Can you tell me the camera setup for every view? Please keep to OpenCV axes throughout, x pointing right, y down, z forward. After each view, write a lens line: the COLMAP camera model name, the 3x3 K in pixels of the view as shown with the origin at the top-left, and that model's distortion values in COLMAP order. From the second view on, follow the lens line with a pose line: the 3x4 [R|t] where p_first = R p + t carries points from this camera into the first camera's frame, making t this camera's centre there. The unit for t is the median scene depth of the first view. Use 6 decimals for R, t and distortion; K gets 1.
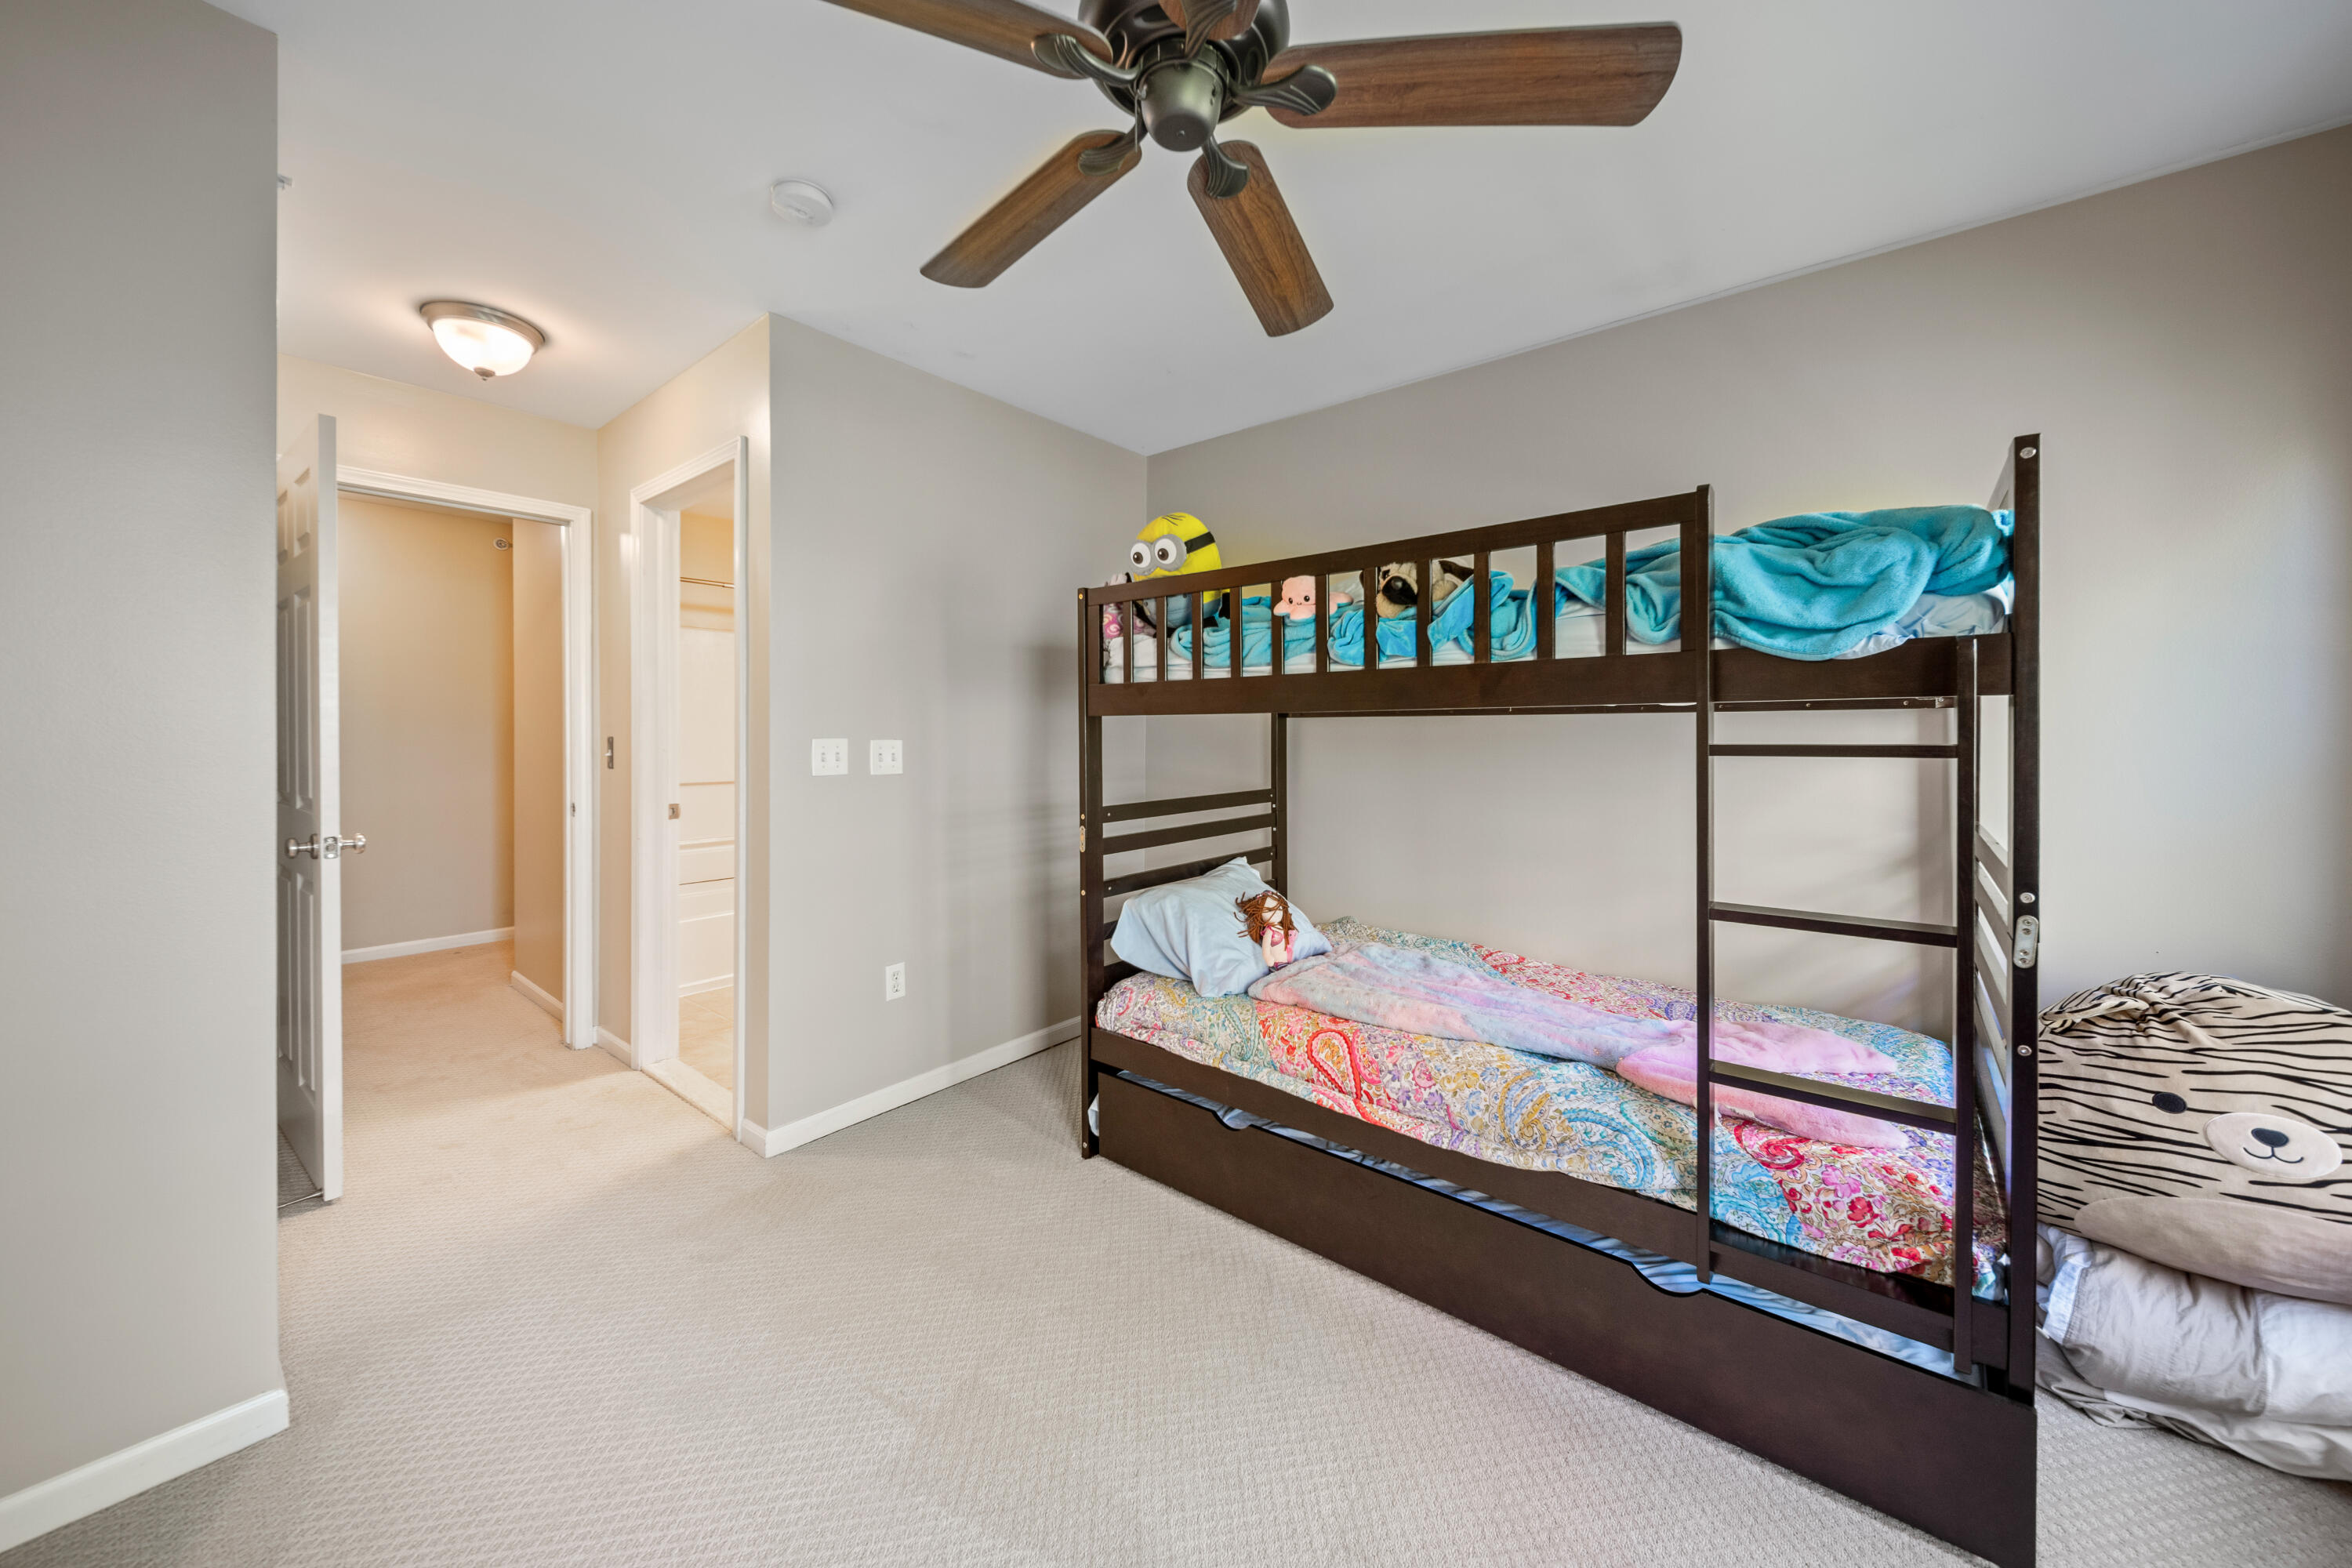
lens RADIAL K [[846.1, 0, 1170.3], [0, 846.1, 731.8], [0, 0, 1]] dist [-0.000222, -0.000033]
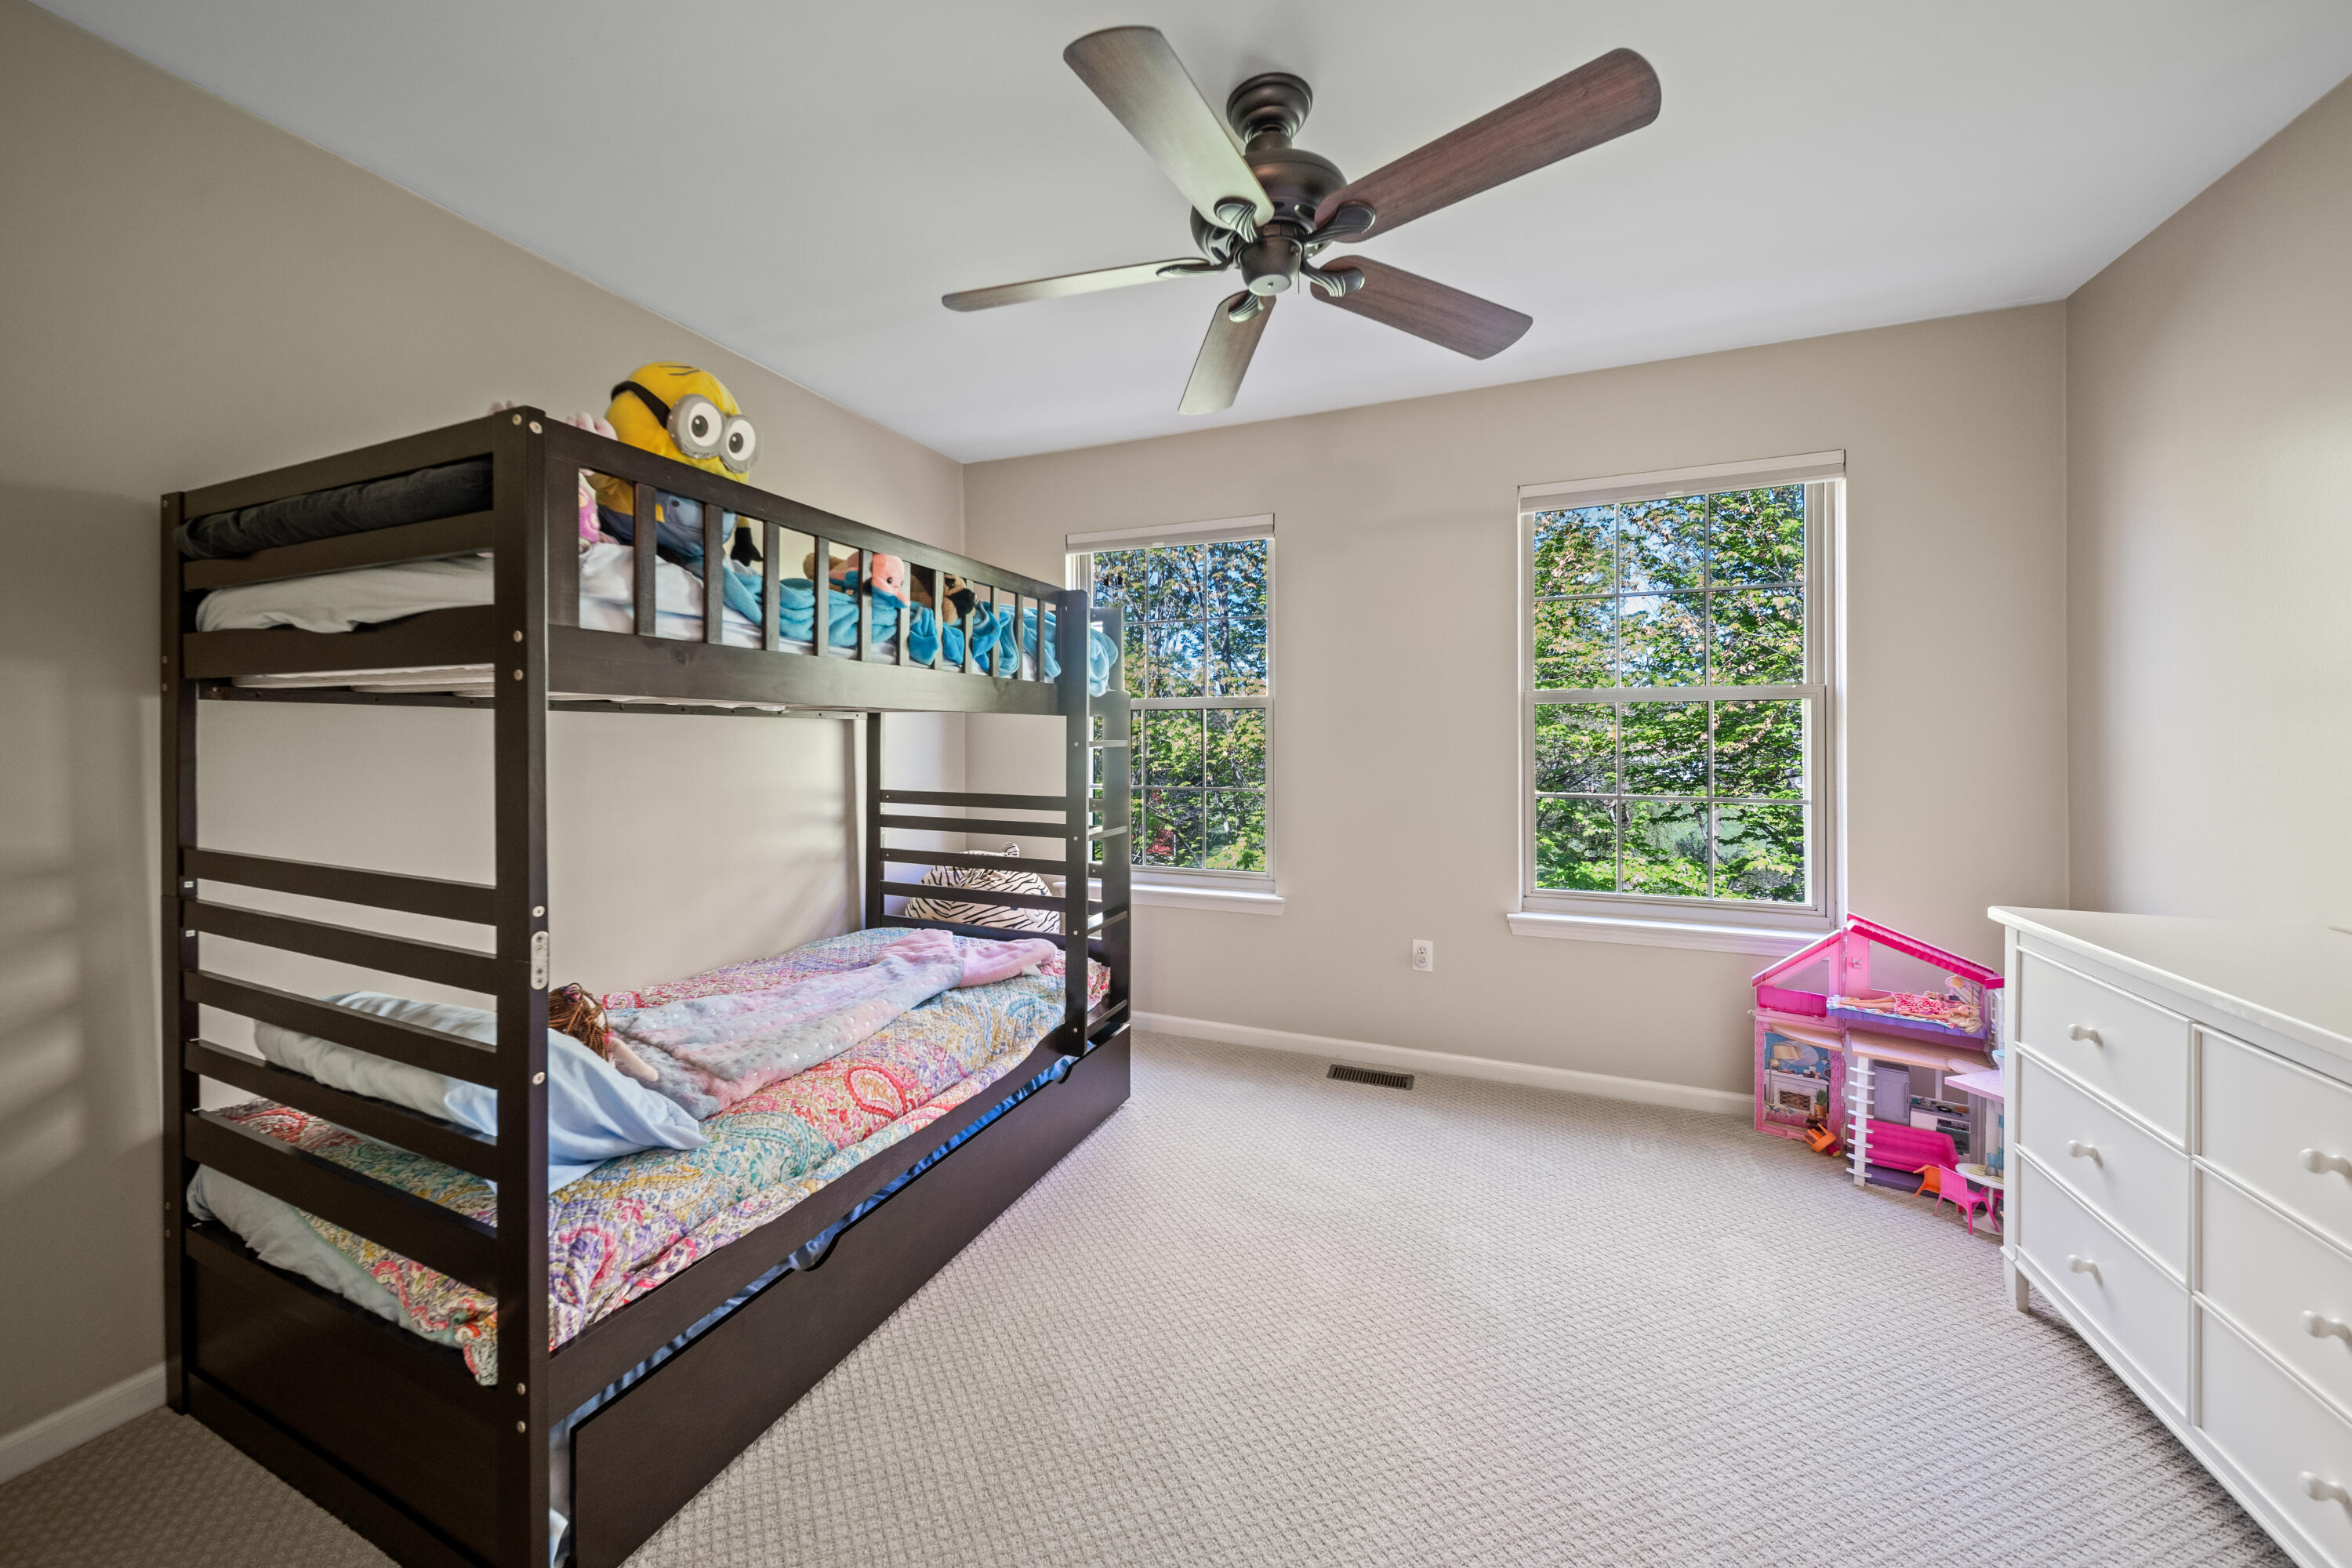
lens RADIAL K [[846.1, 0, 1170.3], [0, 846.1, 731.8], [0, 0, 1]] dist [-0.000222, -0.000033]
pose [[-0.280698, 0.005377, 0.959781, -0.696901], [0.005845, 0.999975, -0.003893, 0.007211], [-0.959778, 0.004517, -0.280723, 0.870918]]
